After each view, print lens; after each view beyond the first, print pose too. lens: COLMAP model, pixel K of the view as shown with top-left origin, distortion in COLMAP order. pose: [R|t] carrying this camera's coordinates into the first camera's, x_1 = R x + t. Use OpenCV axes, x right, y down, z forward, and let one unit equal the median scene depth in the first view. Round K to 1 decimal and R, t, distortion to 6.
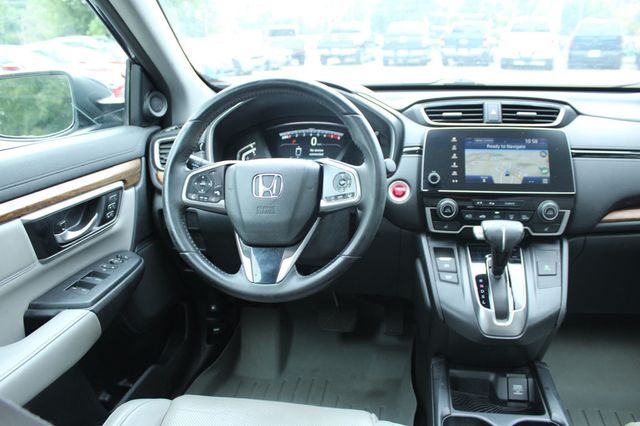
lens RADIAL K [[548.8, 0, 306.1], [0, 548.8, 212.6], [0, 0, 1]] dist [-0.152688, 0.116566]
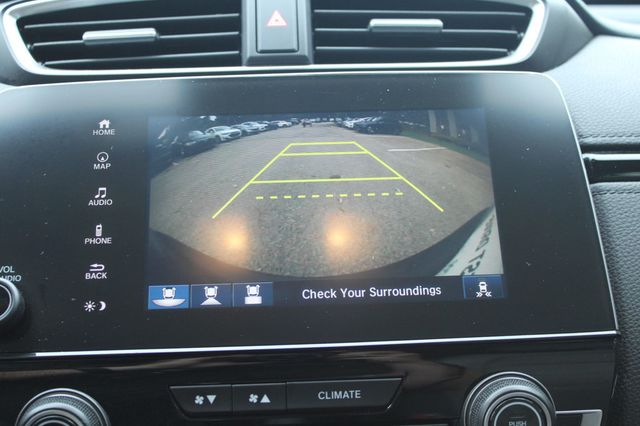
lens RADIAL K [[958.7, 0, 323.7], [0, 958.7, 212.1], [0, 0, 1]] dist [-0.009674, 0.000000]
pose [[0.977867, -0.032122, 0.206746, 0.282558], [0.056313, 0.992087, -0.112211, -0.046394], [-0.201506, 0.121370, 0.971939, 0.584605]]
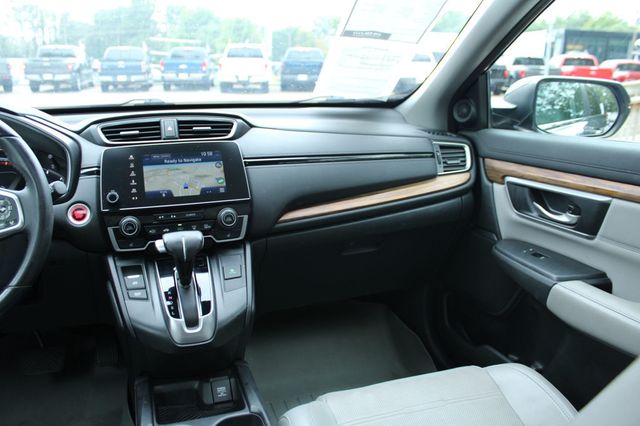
lens RADIAL K [[548.8, 0, 330.8], [0, 548.8, 212.3], [0, 0, 1]] dist [-0.152688, 0.116566]
pose [[0.867163, -0.095366, 0.488809, 0.097958], [0.117610, 0.992948, -0.014922, 0.024940], [-0.483938, 0.070429, 0.872263, -0.042063]]
